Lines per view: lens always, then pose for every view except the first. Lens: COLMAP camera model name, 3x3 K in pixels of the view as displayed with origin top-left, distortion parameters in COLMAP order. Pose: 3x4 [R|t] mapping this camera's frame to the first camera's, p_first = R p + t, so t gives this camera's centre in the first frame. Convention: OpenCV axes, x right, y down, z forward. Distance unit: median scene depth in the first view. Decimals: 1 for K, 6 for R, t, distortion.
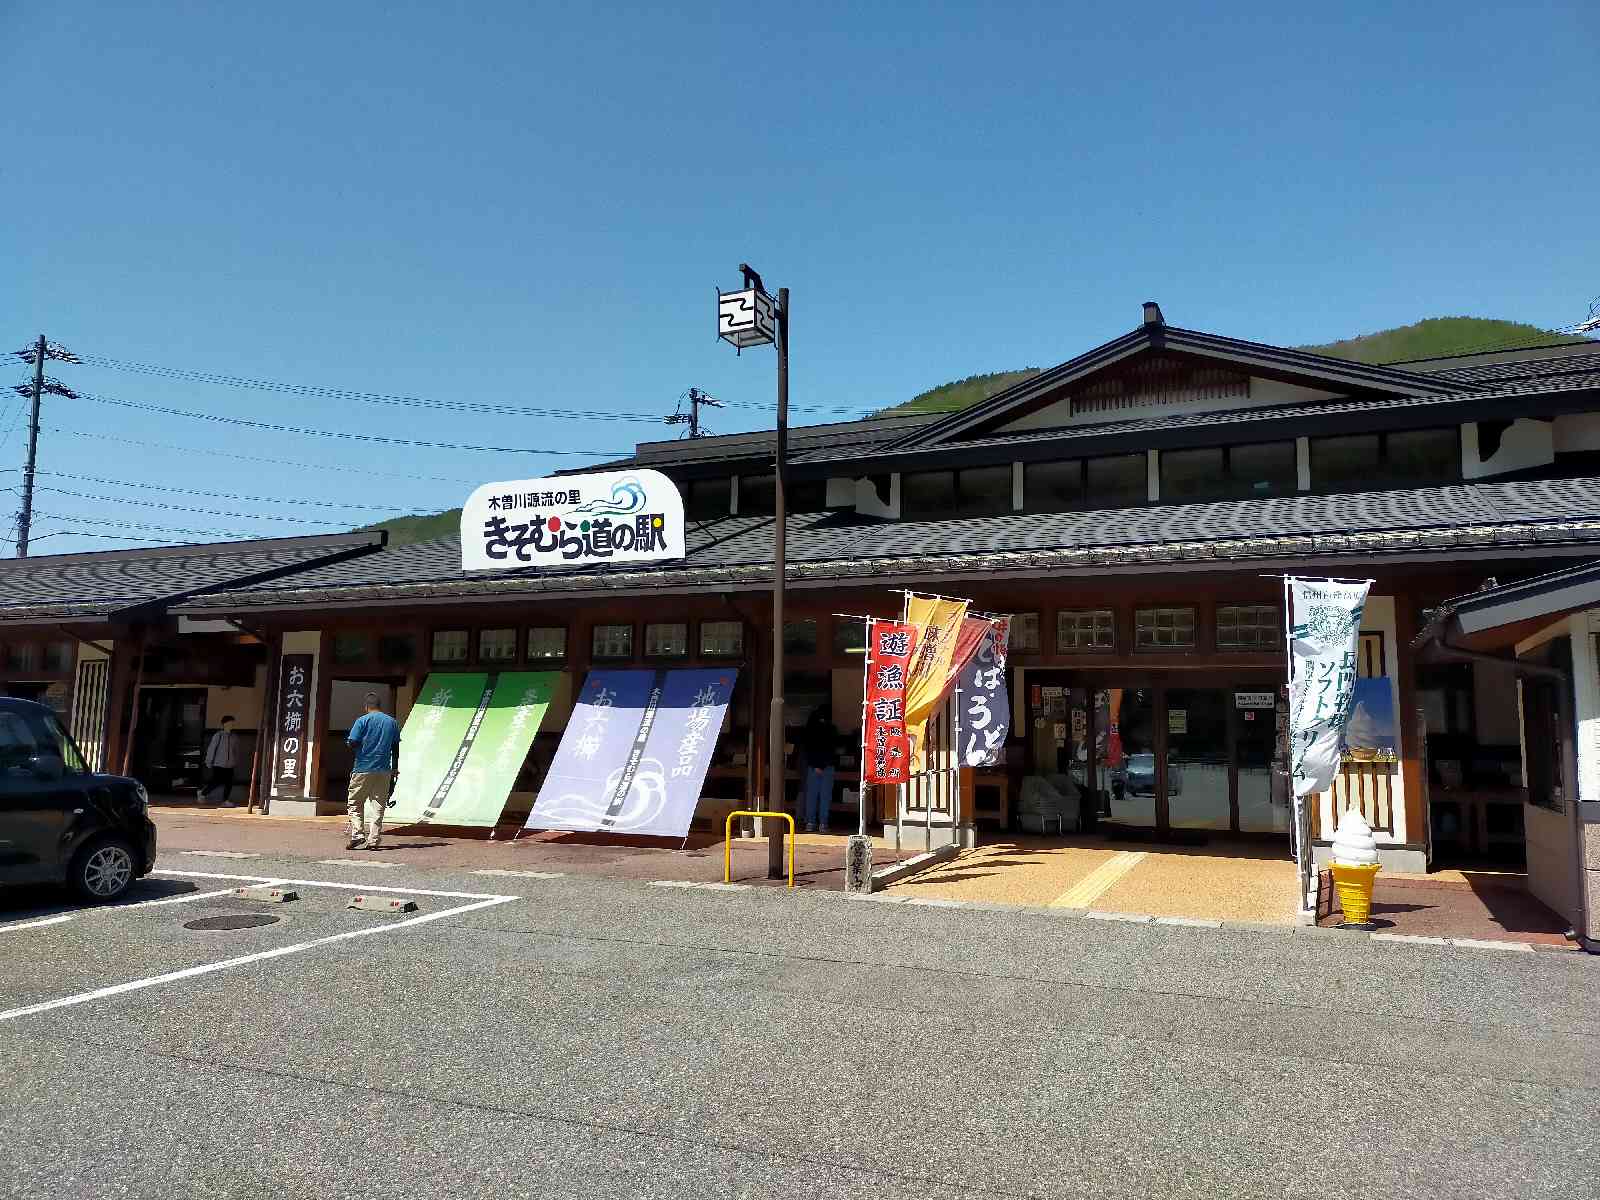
lens RADIAL K [[1166.5, 0, 793.2], [0, 1166.5, 592.5], [0, 0, 1]] dist [0.145535, -0.228283]
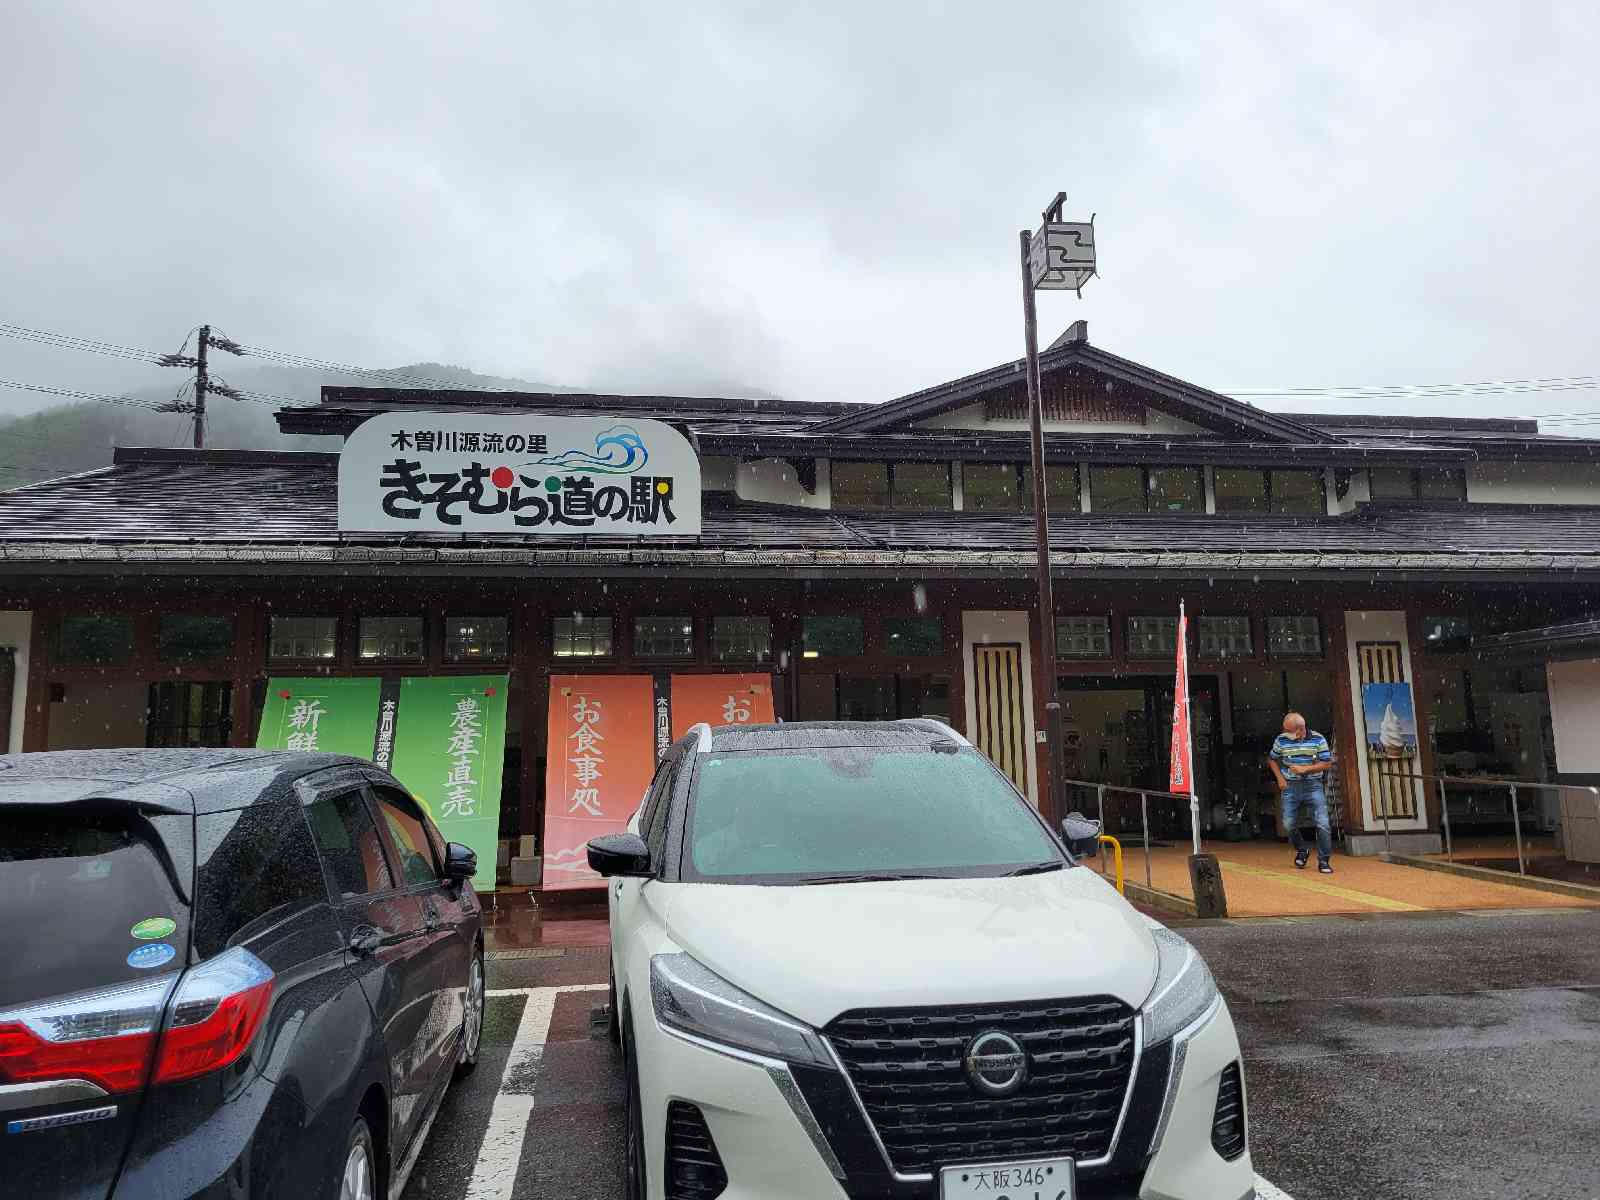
lens RADIAL K [[1203.2, 0, 798.6], [0, 1203.2, 590.1], [0, 0, 1]] dist [0.066409, -0.062407]
pose [[0.834533, 0.047142, 0.548937, -0.465135], [-0.035879, 0.998868, -0.031235, 0.030178], [-0.549788, 0.006372, 0.835280, 0.258593]]
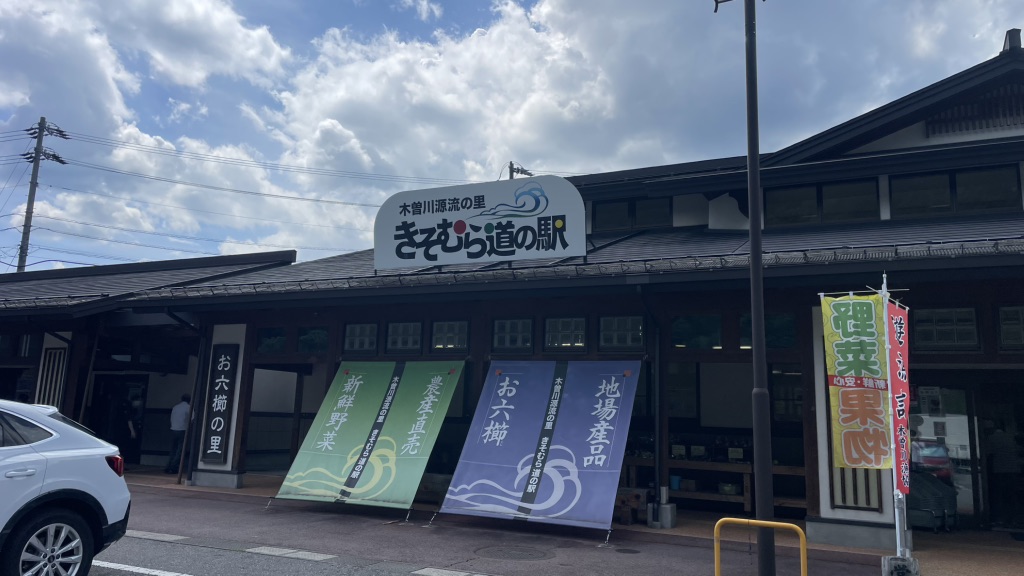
lens RADIAL K [[770.5, 0, 510.6], [0, 770.5, 279.8], [0, 0, 1]] dist [0.133939, -0.191428]
pose [[0.999251, 0.014407, -0.035912, -0.129271], [-0.016434, 0.998250, -0.056806, 0.031858], [0.035030, 0.057353, 0.997739, 0.280758]]
